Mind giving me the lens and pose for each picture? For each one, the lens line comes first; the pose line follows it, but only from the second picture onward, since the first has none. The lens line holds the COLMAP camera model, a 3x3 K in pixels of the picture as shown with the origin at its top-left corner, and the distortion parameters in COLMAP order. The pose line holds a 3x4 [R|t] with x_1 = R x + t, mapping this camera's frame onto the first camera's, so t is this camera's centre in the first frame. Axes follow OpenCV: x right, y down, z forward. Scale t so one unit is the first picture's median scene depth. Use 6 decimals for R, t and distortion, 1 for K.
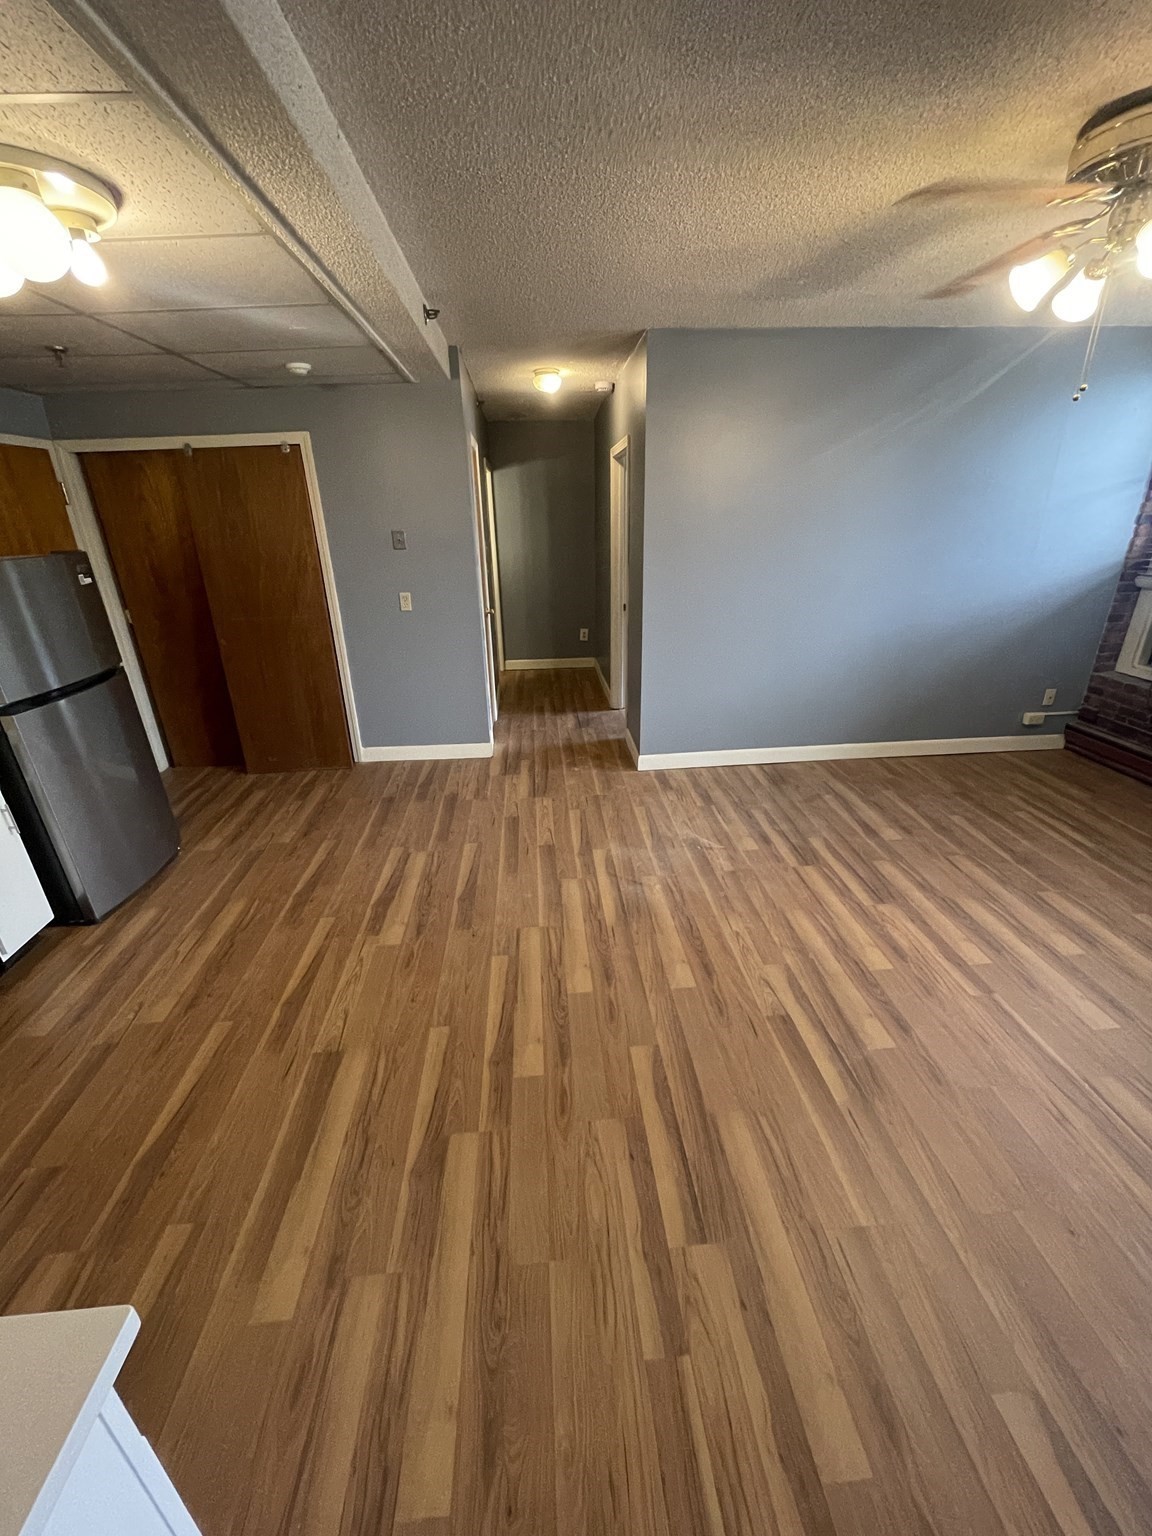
lens RADIAL K [[614.0, 0, 575.1], [0, 614.0, 773.9], [0, 0, 1]] dist [0.007560, 0.000198]
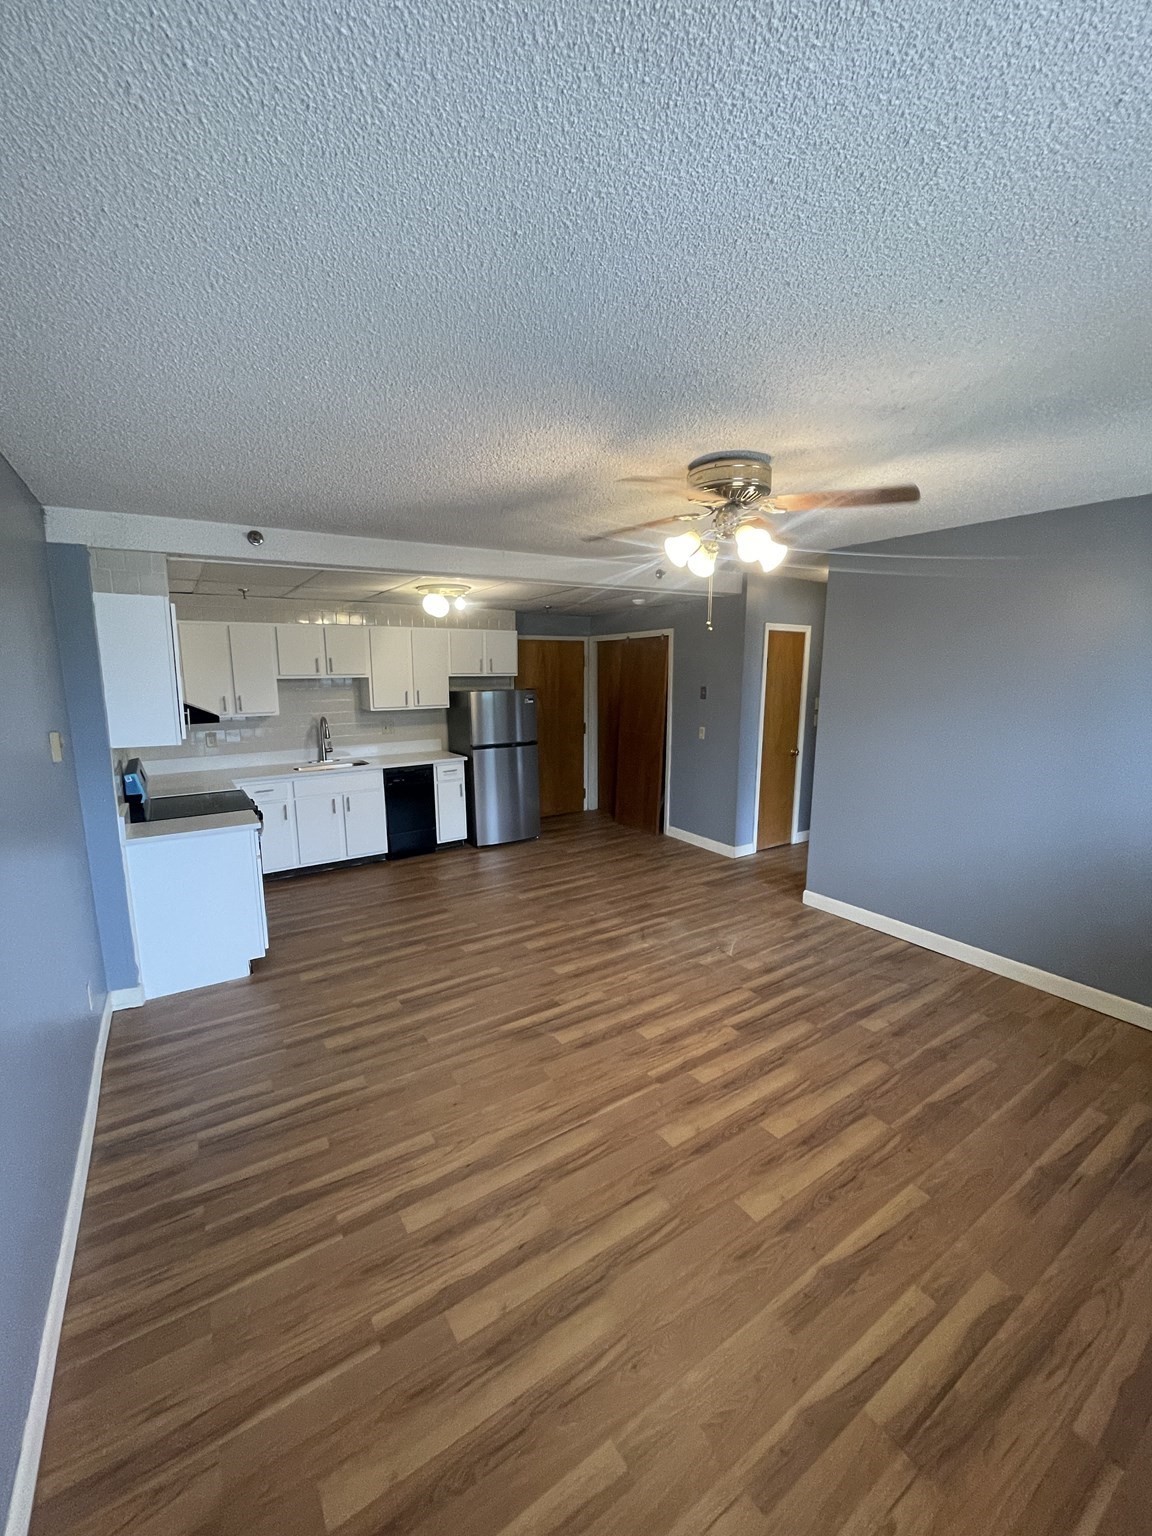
lens RADIAL K [[614.0, 0, 575.1], [0, 614.0, 773.9], [0, 0, 1]] dist [0.007560, 0.000198]
pose [[0.483738, 0.171230, -0.858300, 1.050495], [-0.347780, 0.937533, -0.008972, -0.091456], [0.803148, 0.302839, 0.513071, 0.062477]]
